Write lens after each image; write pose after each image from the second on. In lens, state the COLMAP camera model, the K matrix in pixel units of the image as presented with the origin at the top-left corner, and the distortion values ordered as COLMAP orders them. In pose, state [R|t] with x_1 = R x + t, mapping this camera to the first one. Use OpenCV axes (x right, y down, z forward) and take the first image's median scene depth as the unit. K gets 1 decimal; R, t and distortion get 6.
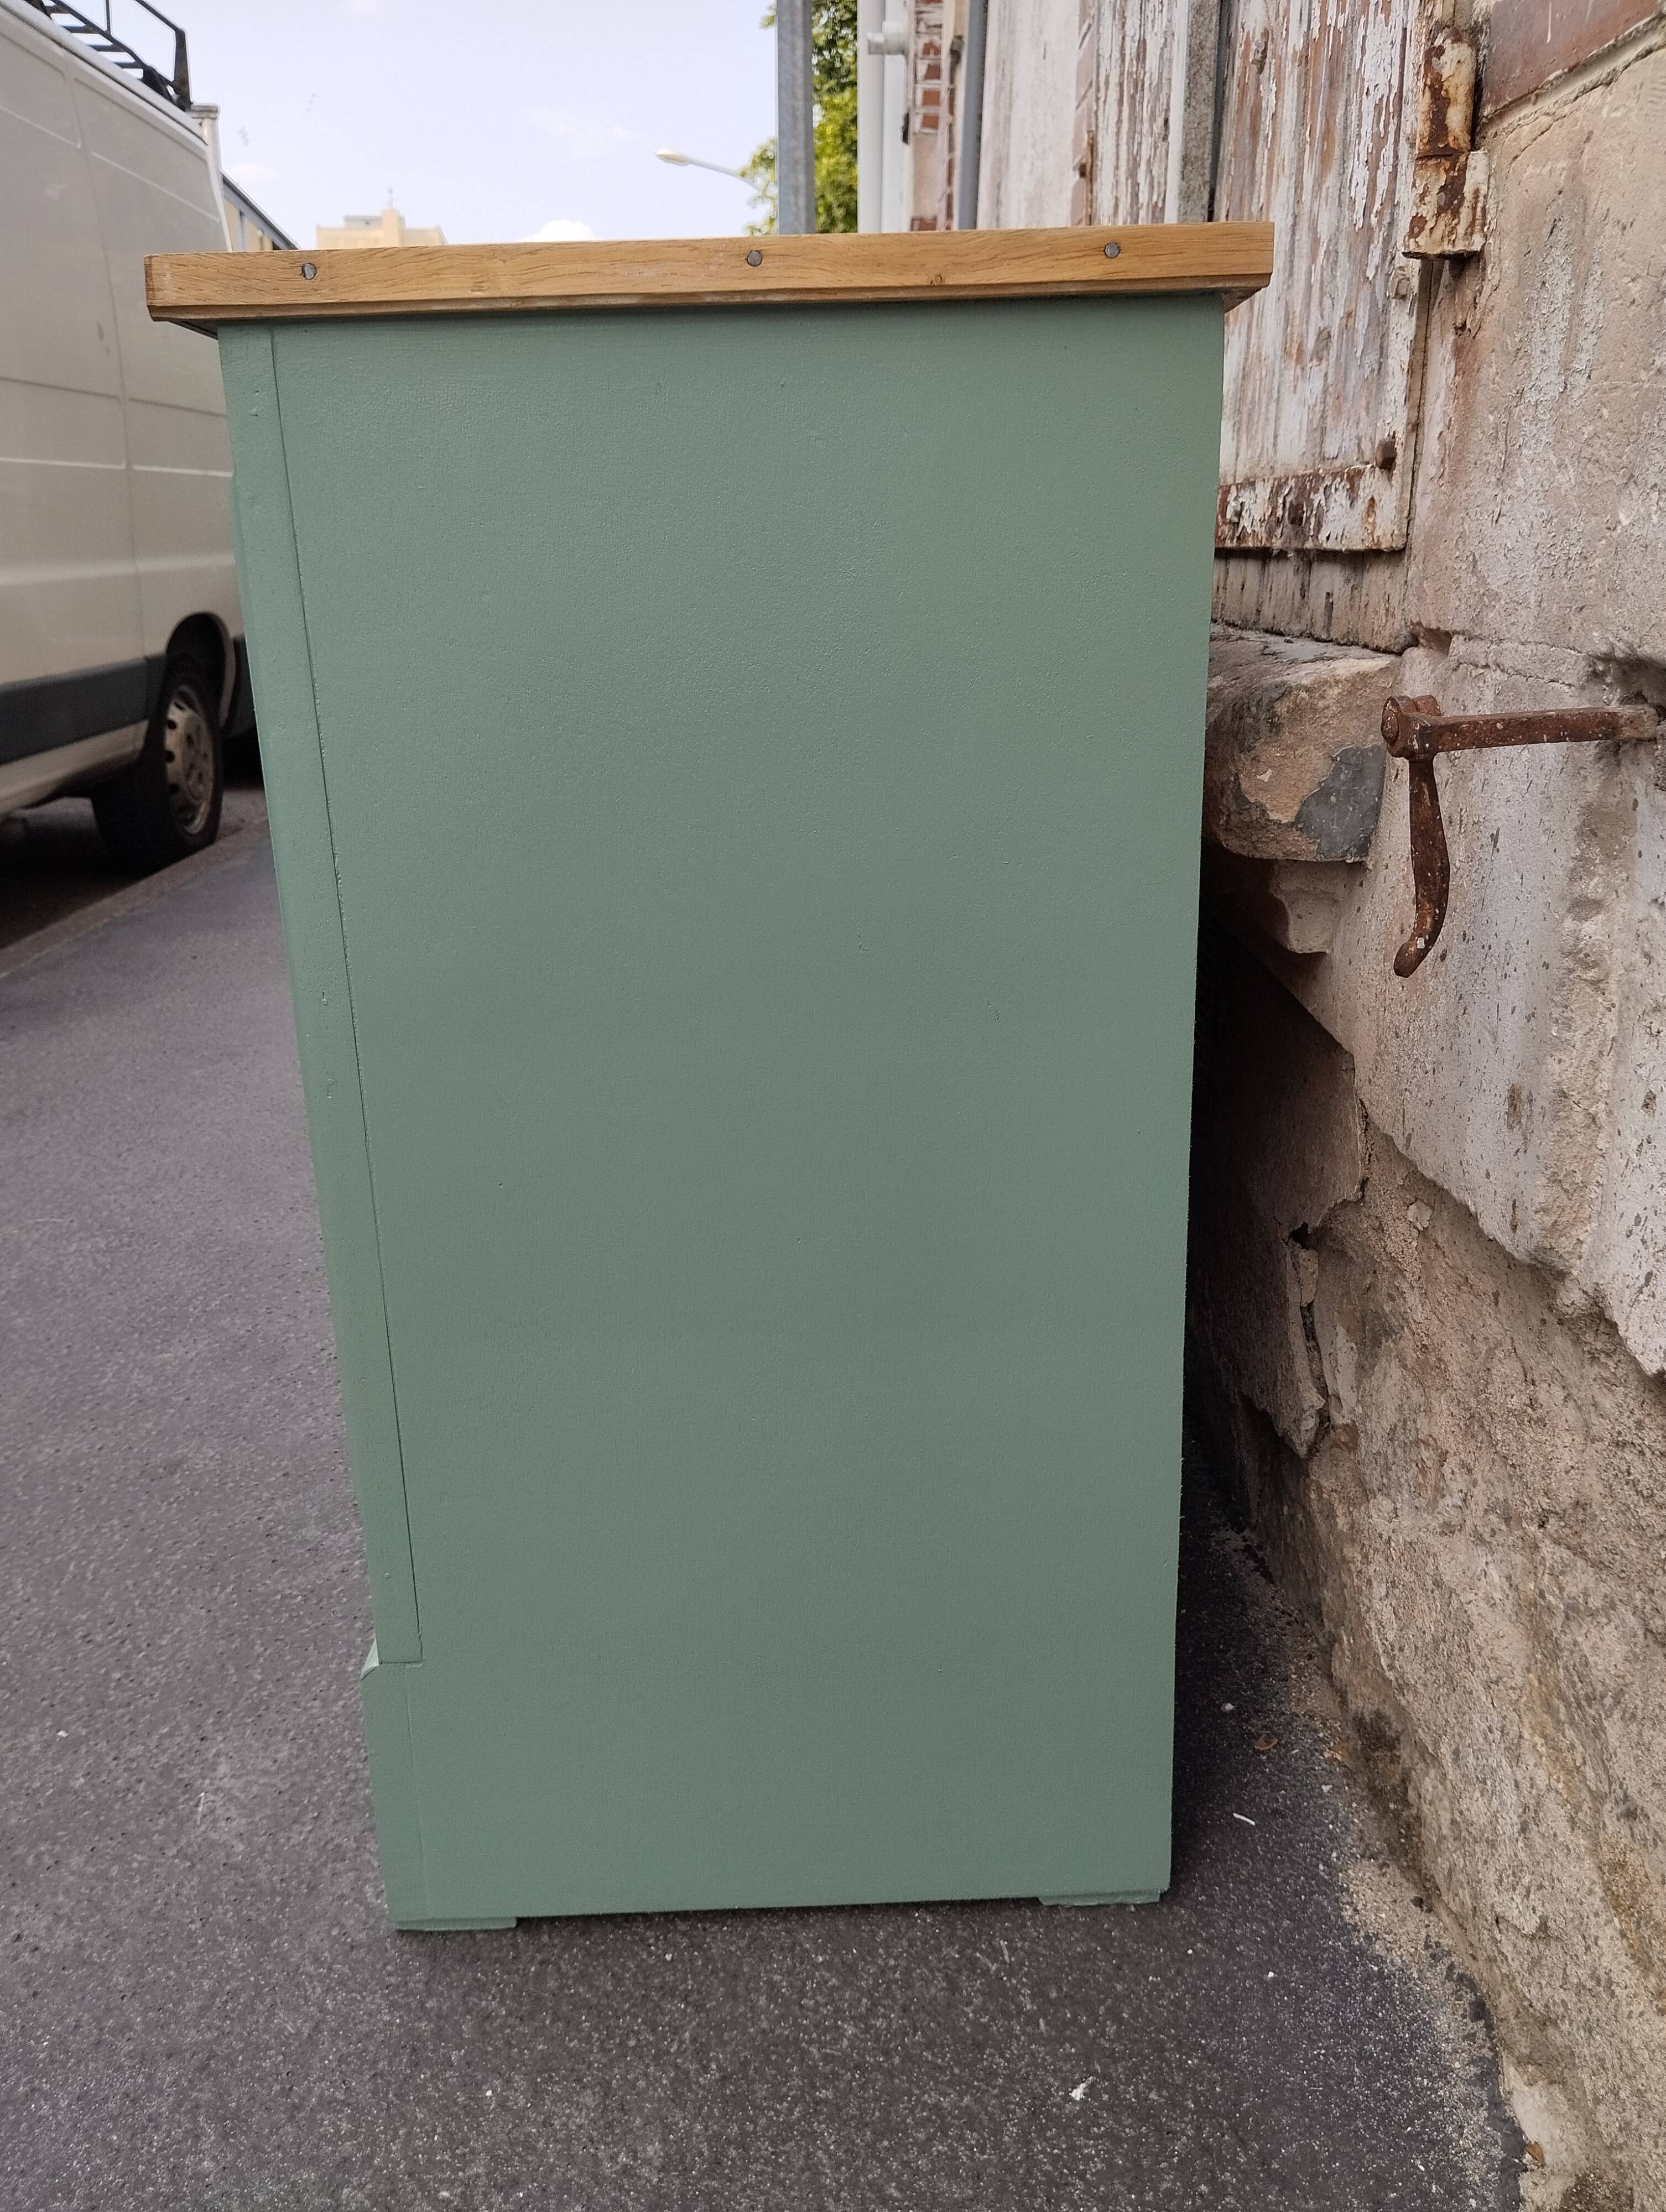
lens RADIAL K [[1846.6, 0, 838.3], [0, 1846.6, 1103.6], [0, 0, 1]] dist [0.057104, -0.141067]
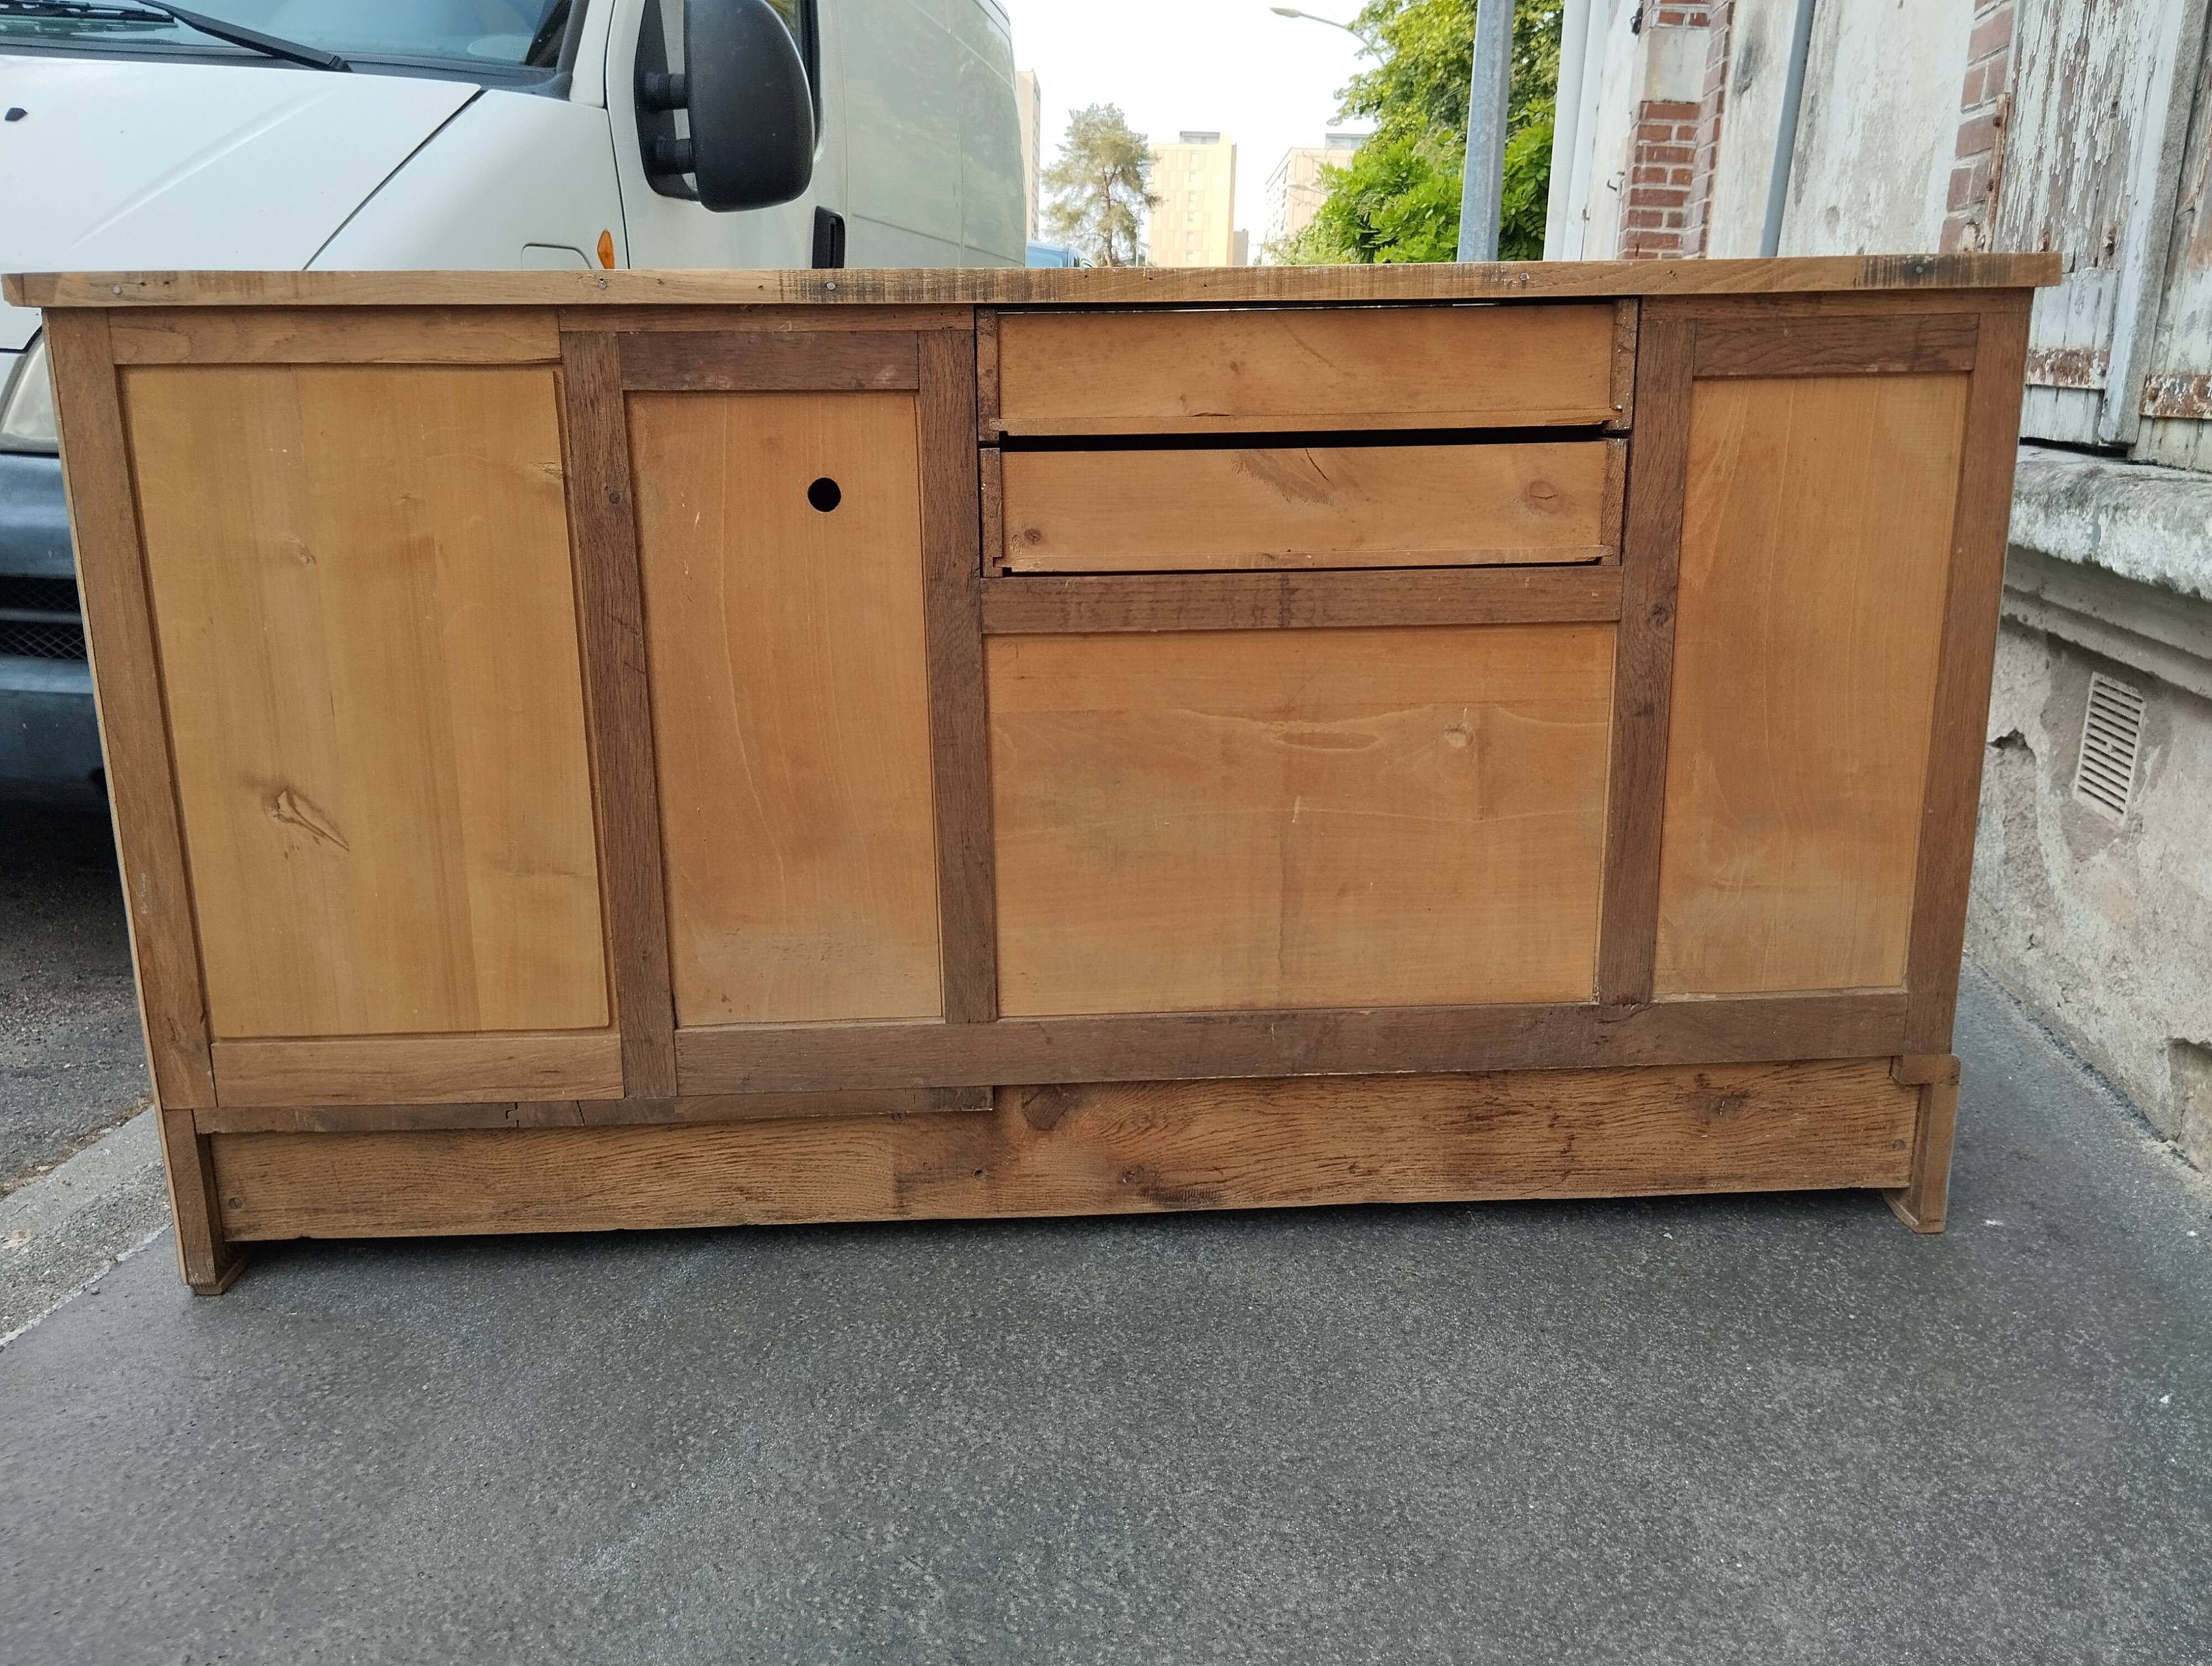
lens RADIAL K [[1846.6, 0, 1091.4], [0, 1846.6, 817.6], [0, 0, 1]] dist [0.057104, -0.141067]
pose [[0.986714, 0.072426, -0.145429, -0.475300], [-0.080923, 0.995290, -0.053379, 0.169770], [0.140878, 0.064438, 0.987928, -0.570729]]
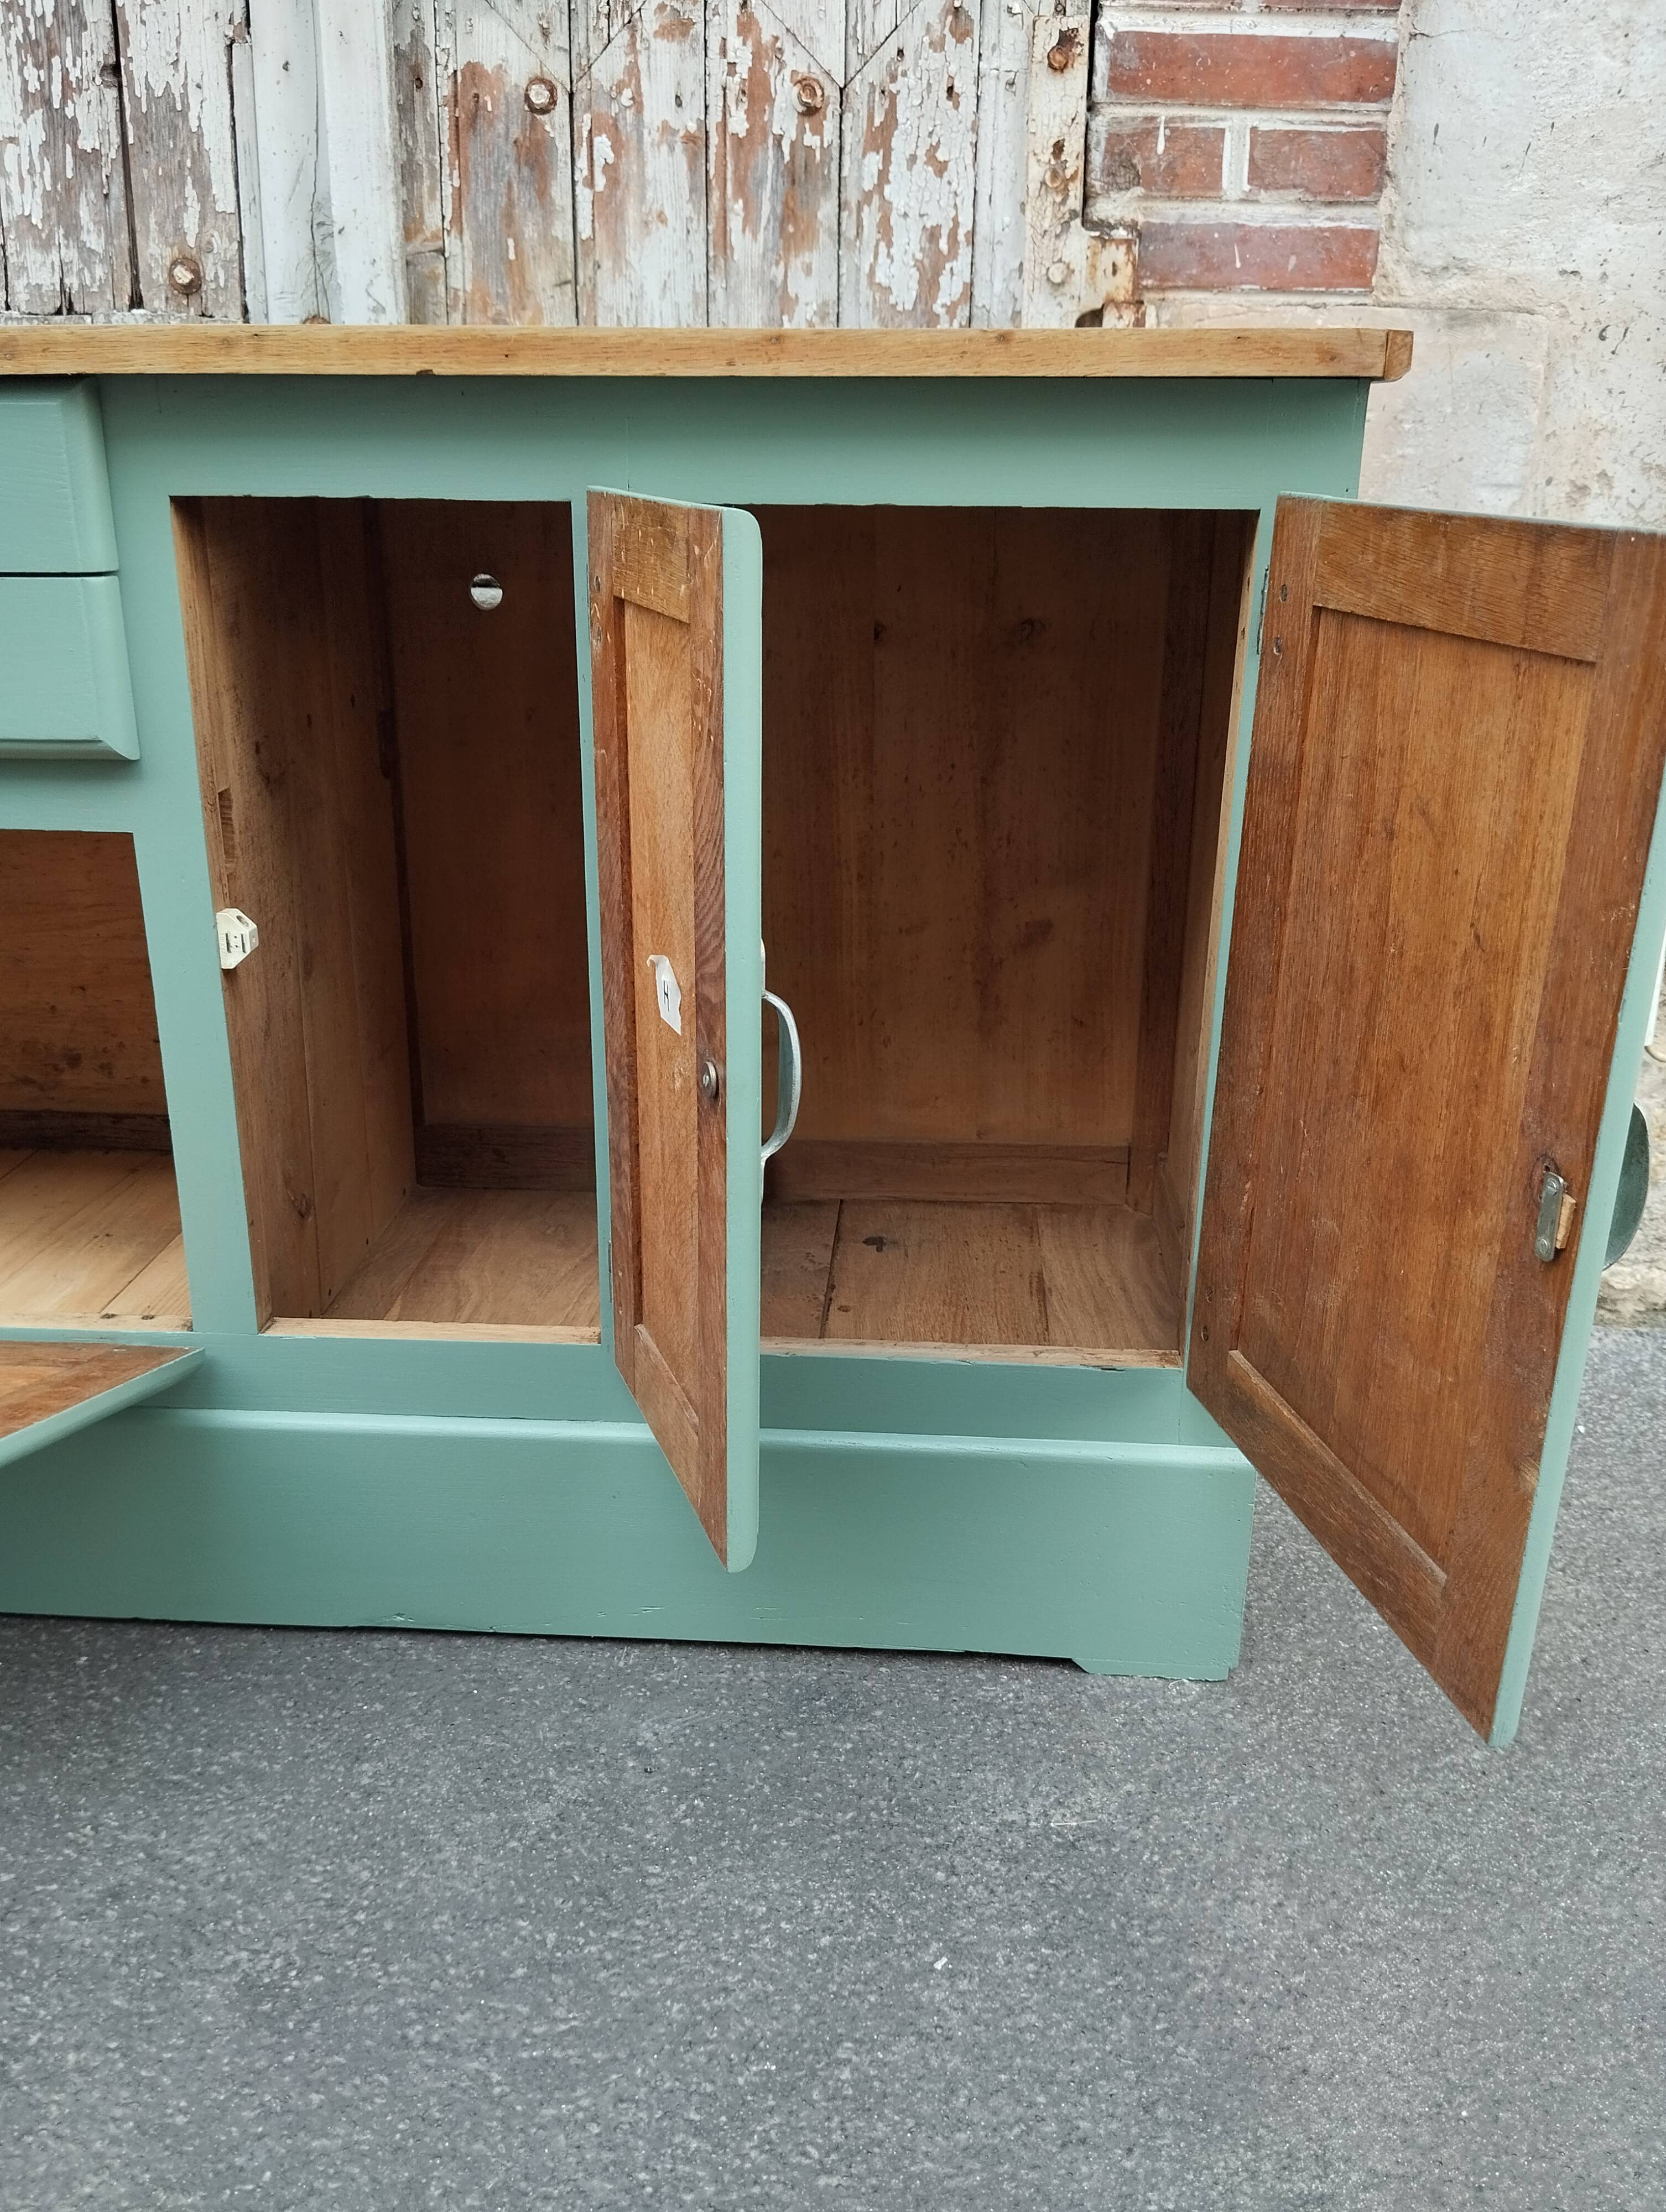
lens RADIAL K [[1827.6, 0, 849.5], [0, 1827.6, 1108.1], [0, 0, 1]] dist [0.063083, -0.149165]
pose [[0.071604, -0.323248, 0.943601, -1.228861], [0.277181, 0.915216, 0.292491, -0.313904], [-0.958146, 0.240605, 0.155131, 0.918174]]
